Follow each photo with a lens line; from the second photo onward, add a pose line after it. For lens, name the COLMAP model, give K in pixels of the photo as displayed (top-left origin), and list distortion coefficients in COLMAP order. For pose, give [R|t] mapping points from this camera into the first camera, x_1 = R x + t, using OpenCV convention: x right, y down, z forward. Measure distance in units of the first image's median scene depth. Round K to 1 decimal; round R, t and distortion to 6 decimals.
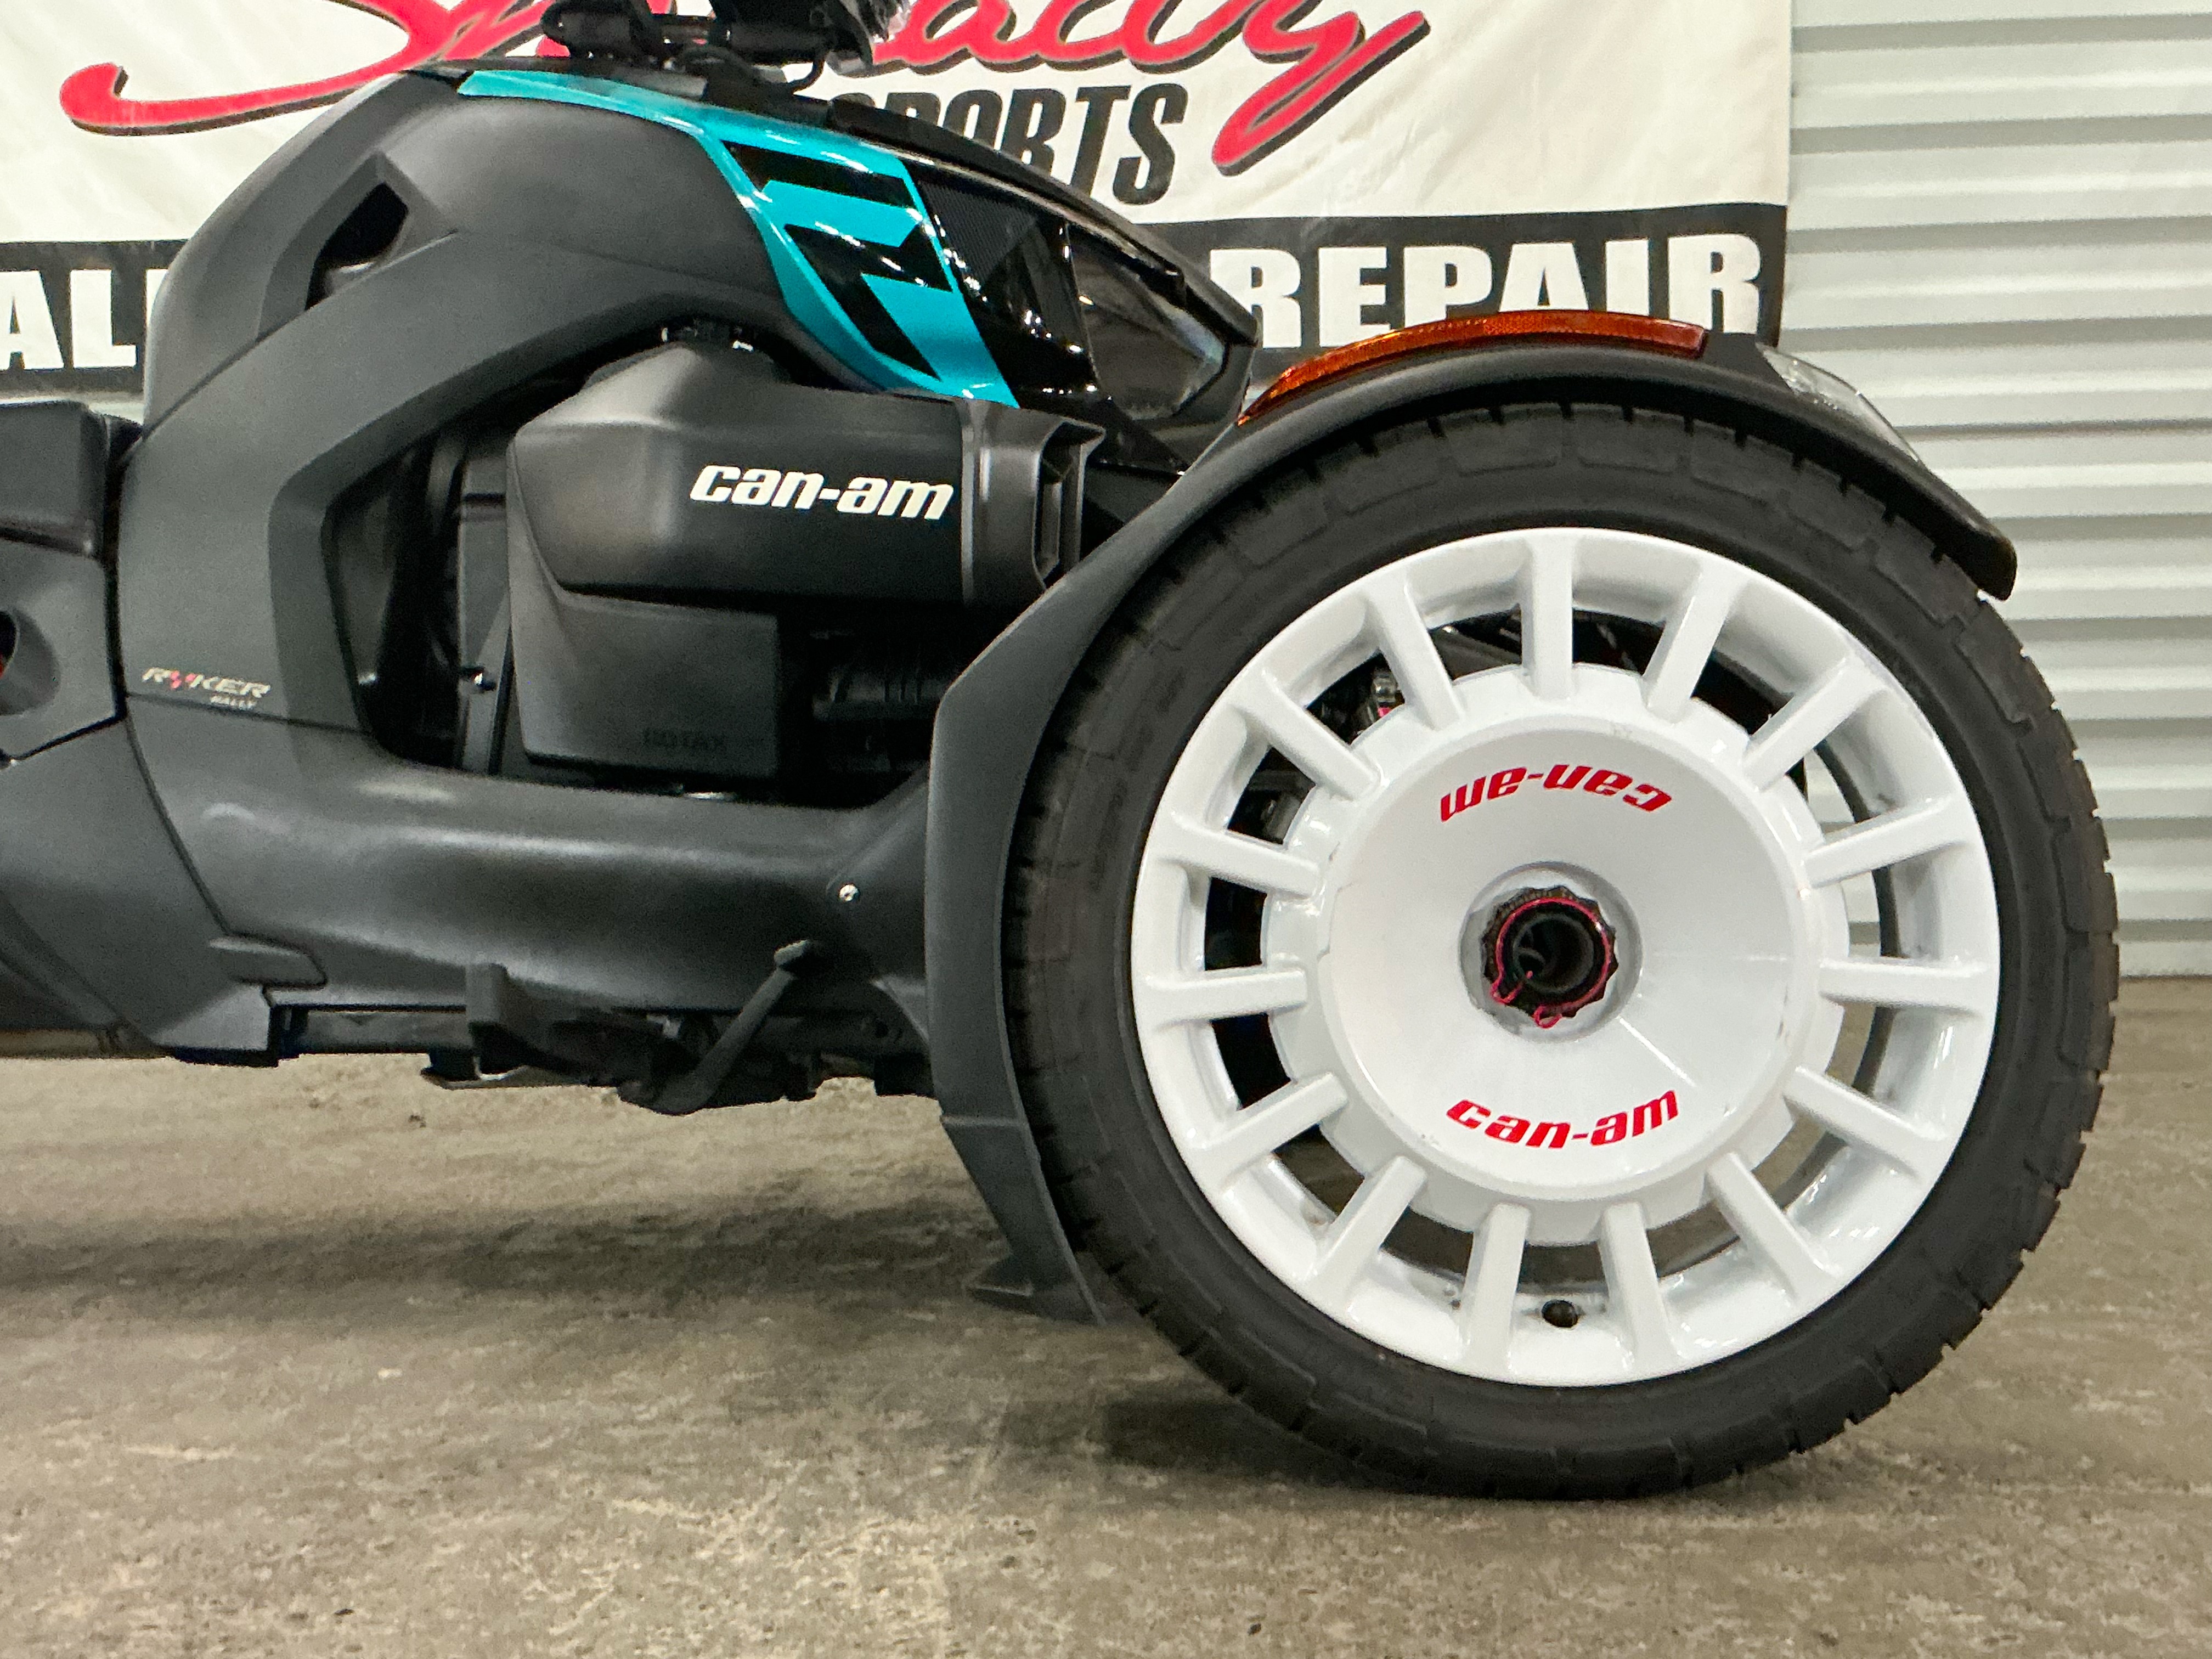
lens RADIAL K [[2566.9, 0, 1106.0], [0, 2566.9, 829.5], [0, 0, 1]] dist [0.171889, -0.379266]
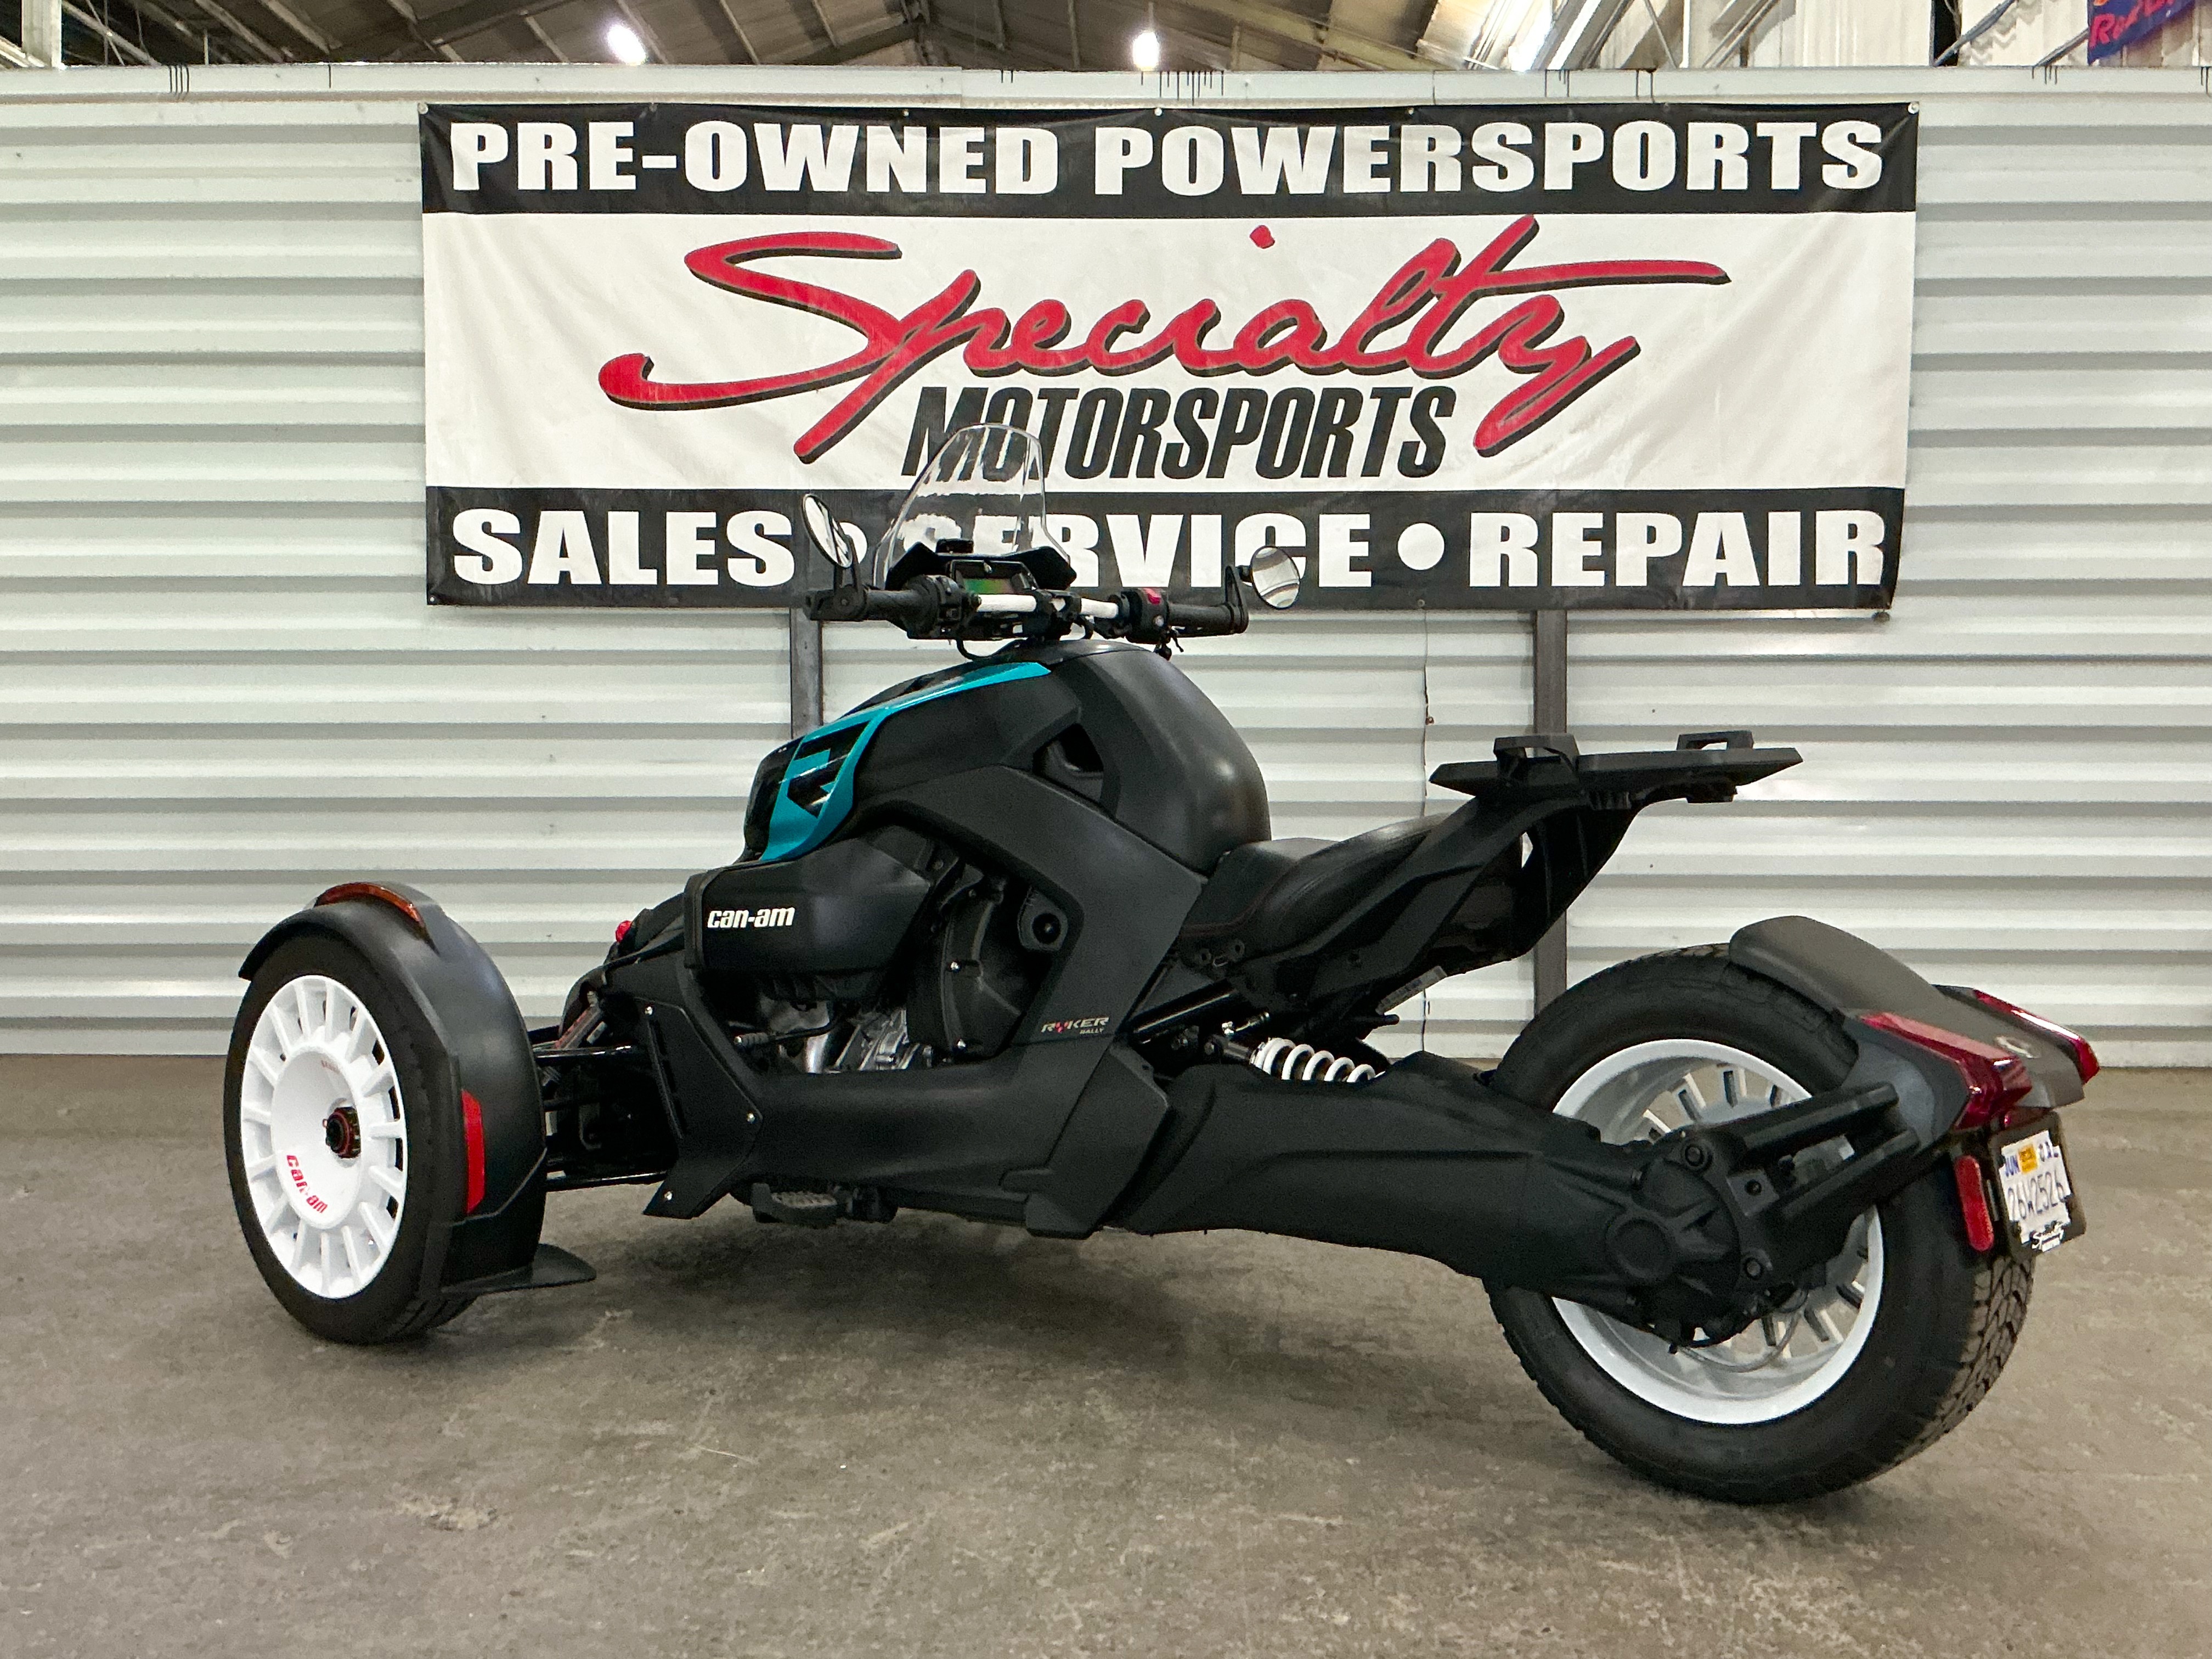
lens RADIAL K [[2334.0, 0, 1106.0], [0, 2334.0, 829.5], [0, 0, 1]] dist [0.179388, -0.412295]
pose [[0.999526, 0.014741, 0.027017, -0.178592], [-0.015594, 0.999378, 0.031631, -0.096803], [-0.026534, -0.032037, 0.999134, -0.210354]]
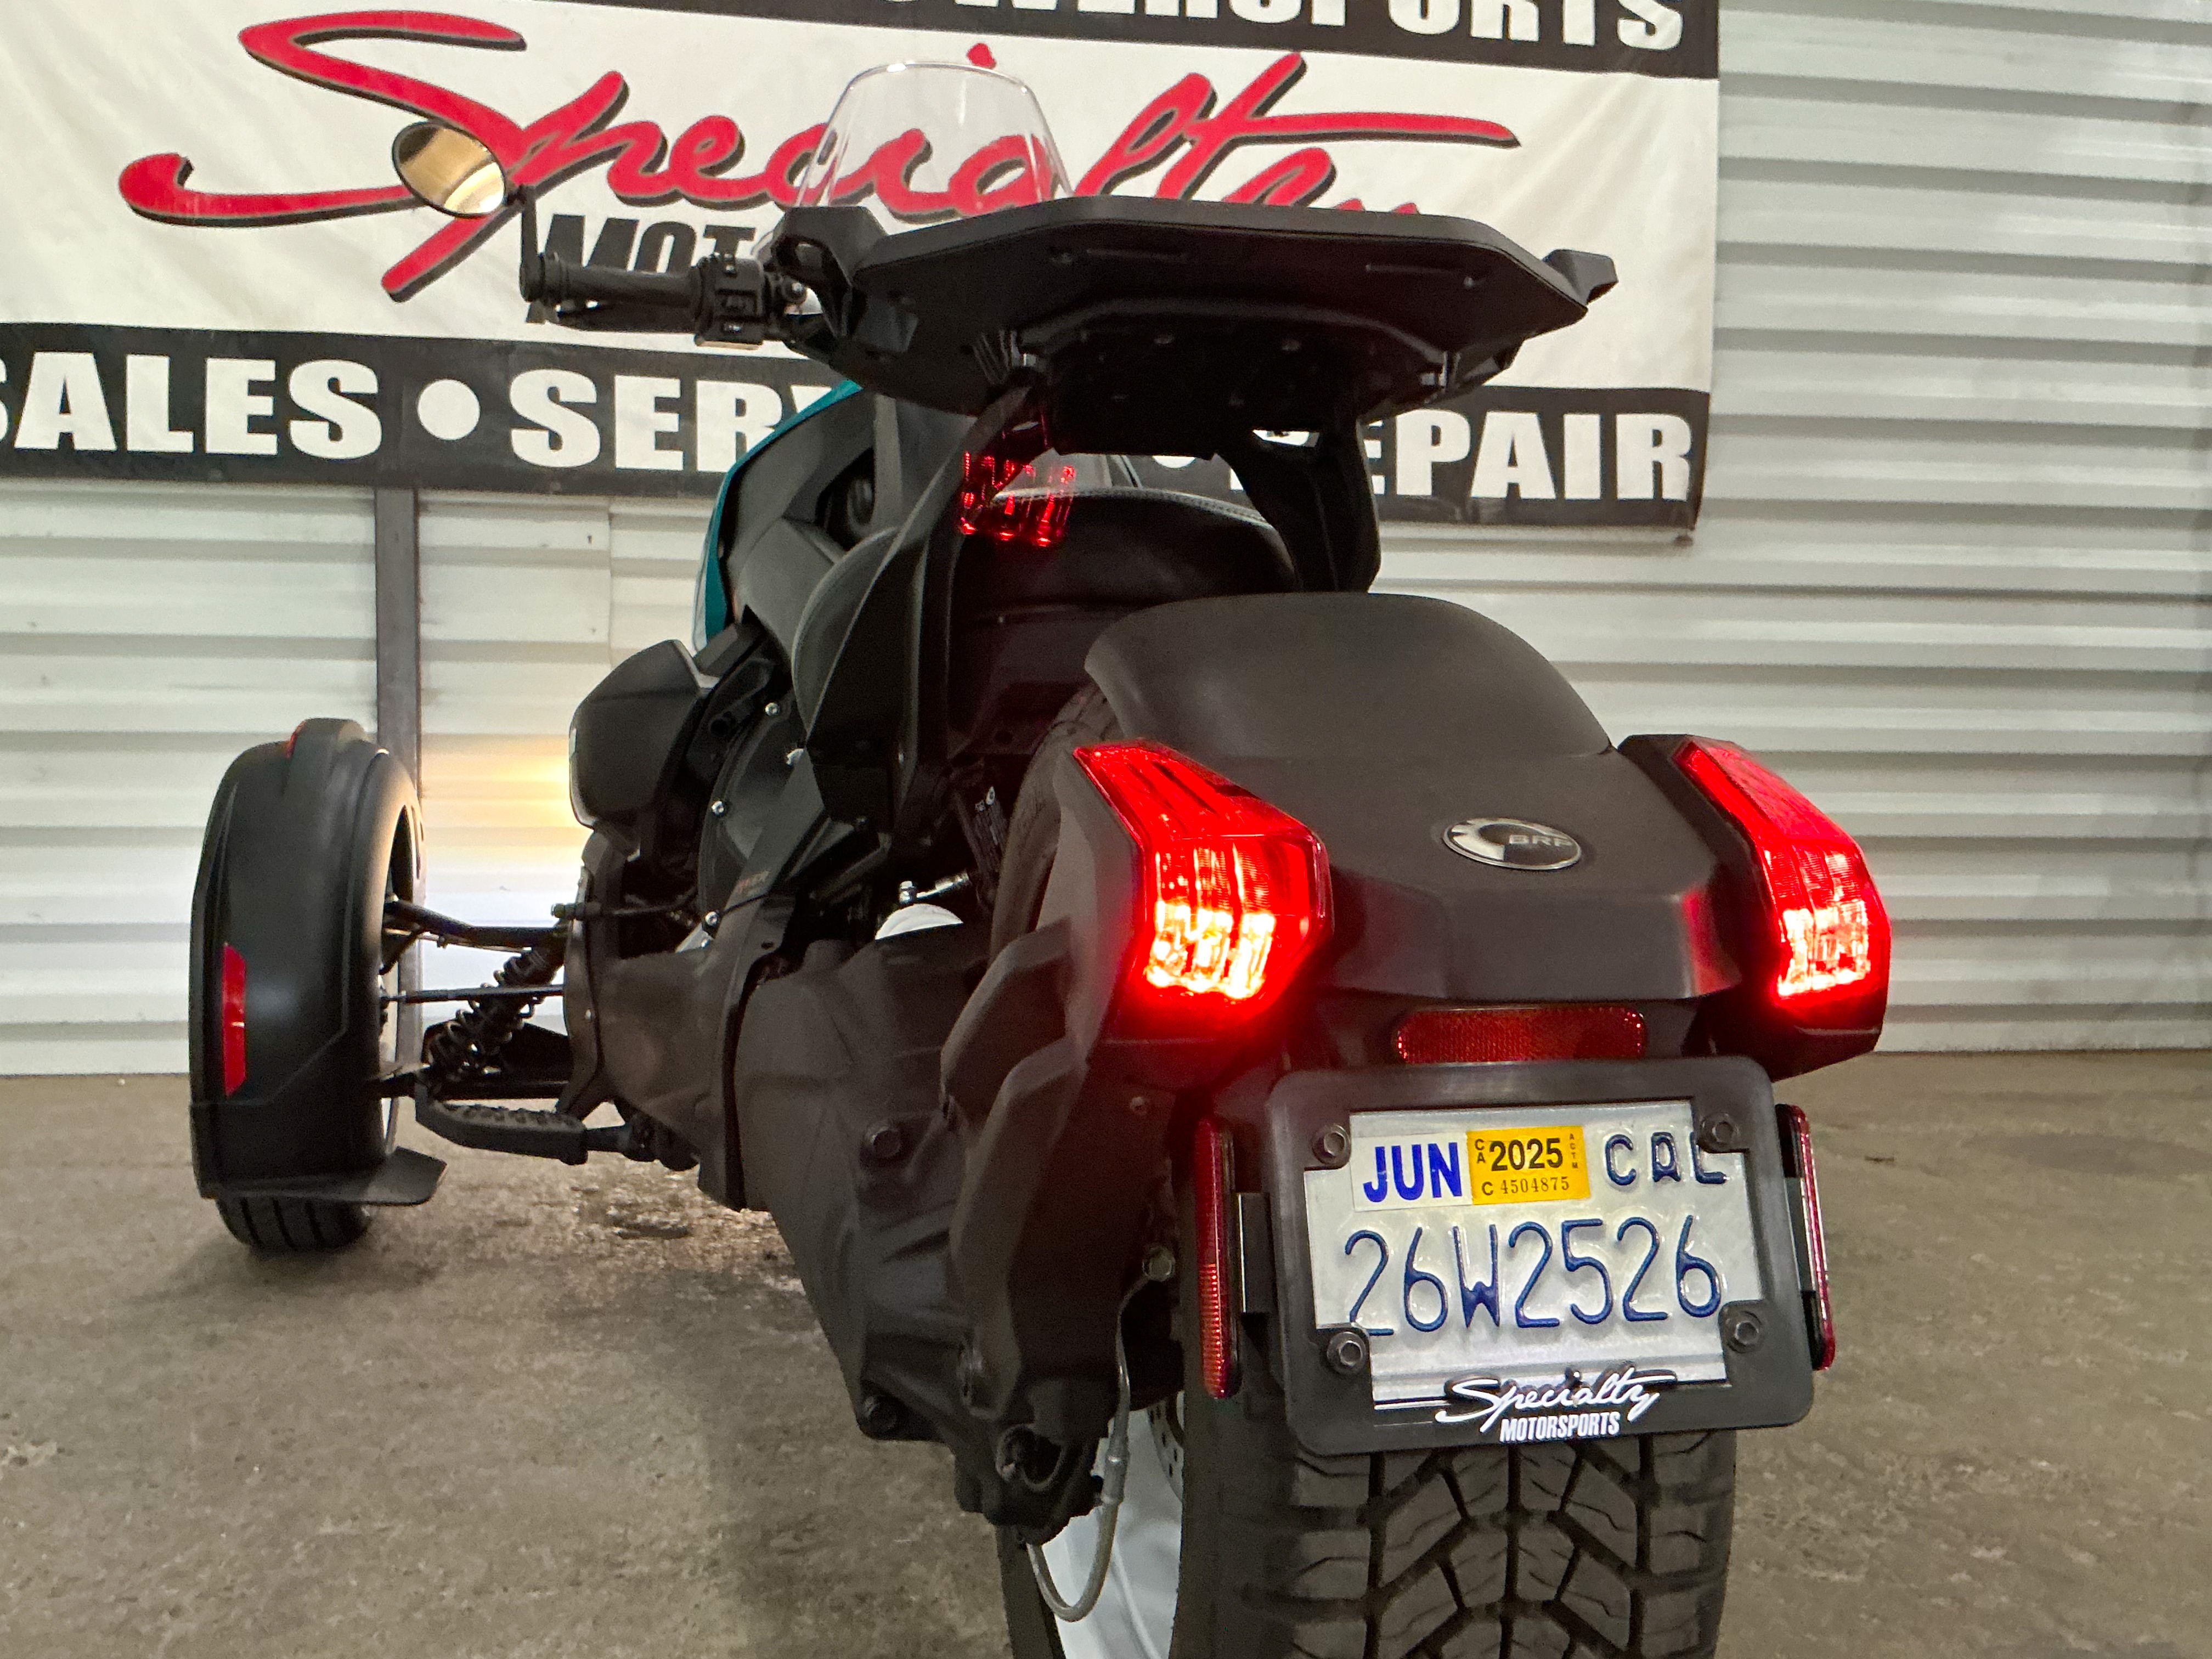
lens RADIAL K [[2138.0, 0, 1106.0], [0, 2138.0, 829.5], [0, 0, 1]] dist [0.165088, -0.369663]
pose [[0.977910, 0.017840, 0.208263, -0.203858], [-0.016630, 0.999833, -0.007563, -0.031342], [-0.208363, 0.003933, 0.978044, 0.104321]]
